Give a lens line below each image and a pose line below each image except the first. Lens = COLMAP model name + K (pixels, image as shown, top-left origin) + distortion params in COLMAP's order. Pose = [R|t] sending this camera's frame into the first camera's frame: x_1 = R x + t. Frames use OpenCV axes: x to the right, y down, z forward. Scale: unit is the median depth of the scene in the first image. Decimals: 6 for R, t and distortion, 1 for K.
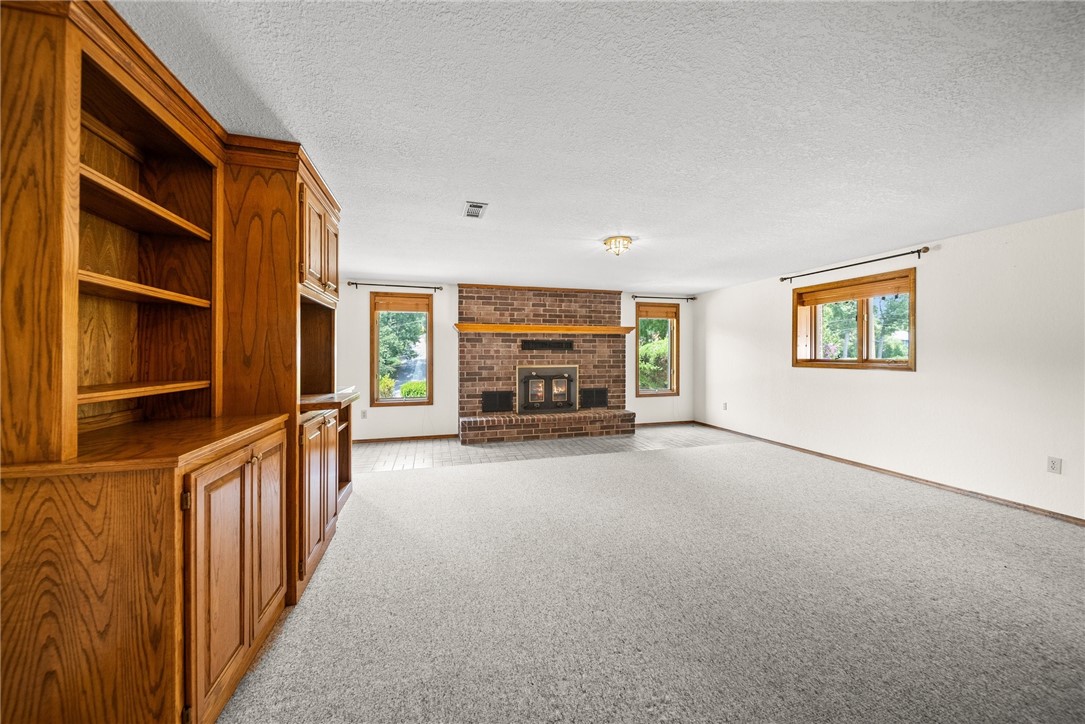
lens RADIAL K [[407.9, 0, 549.6], [0, 407.9, 355.9], [0, 0, 1]] dist [-0.001880, 0.000015]
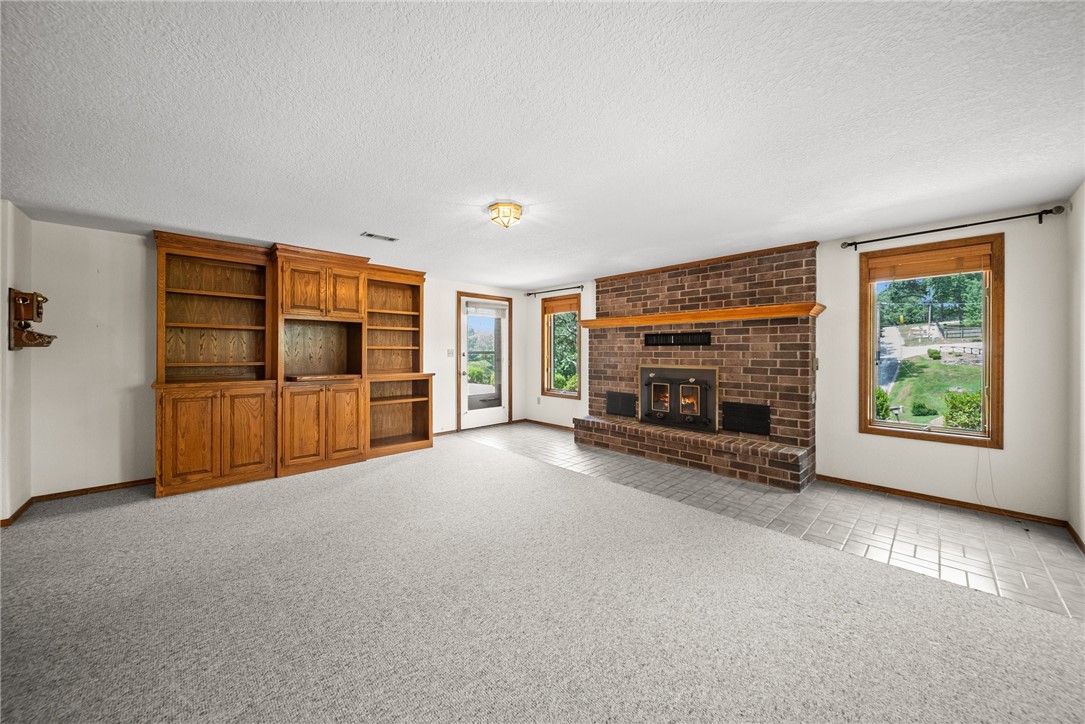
lens RADIAL K [[389.8, 0, 515.3], [0, 389.8, 352.9], [0, 0, 1]] dist [-0.001550, -0.001025]
pose [[0.430532, 0.004830, -0.902562, 0.531641], [-0.005654, 0.999980, 0.002654, -0.001131], [0.902557, 0.003960, 0.430551, 0.418226]]
